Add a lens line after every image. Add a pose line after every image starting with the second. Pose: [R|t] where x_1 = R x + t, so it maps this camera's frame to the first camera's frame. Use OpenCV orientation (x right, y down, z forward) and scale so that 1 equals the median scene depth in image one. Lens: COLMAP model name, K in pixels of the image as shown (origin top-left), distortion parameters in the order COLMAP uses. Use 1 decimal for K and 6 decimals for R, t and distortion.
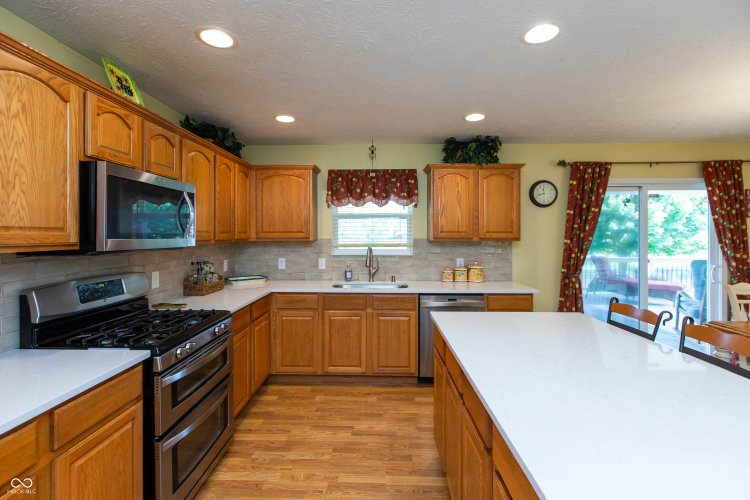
lens RADIAL K [[339.8, 0, 369.7], [0, 339.8, 235.9], [0, 0, 1]] dist [-0.001638, -0.000825]
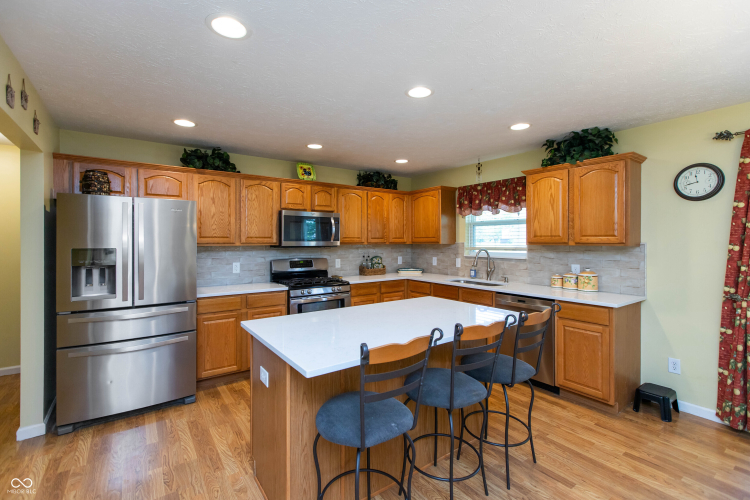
lens RADIAL K [[339.8, 0, 378.1], [0, 339.8, 241.4], [0, 0, 1]] dist [-0.001638, -0.000825]
pose [[0.609832, 0.000146, -0.792531, 0.693818], [-0.001001, 0.999999, -0.000586, 0.004676], [0.792530, 0.001150, 0.609831, 0.011297]]
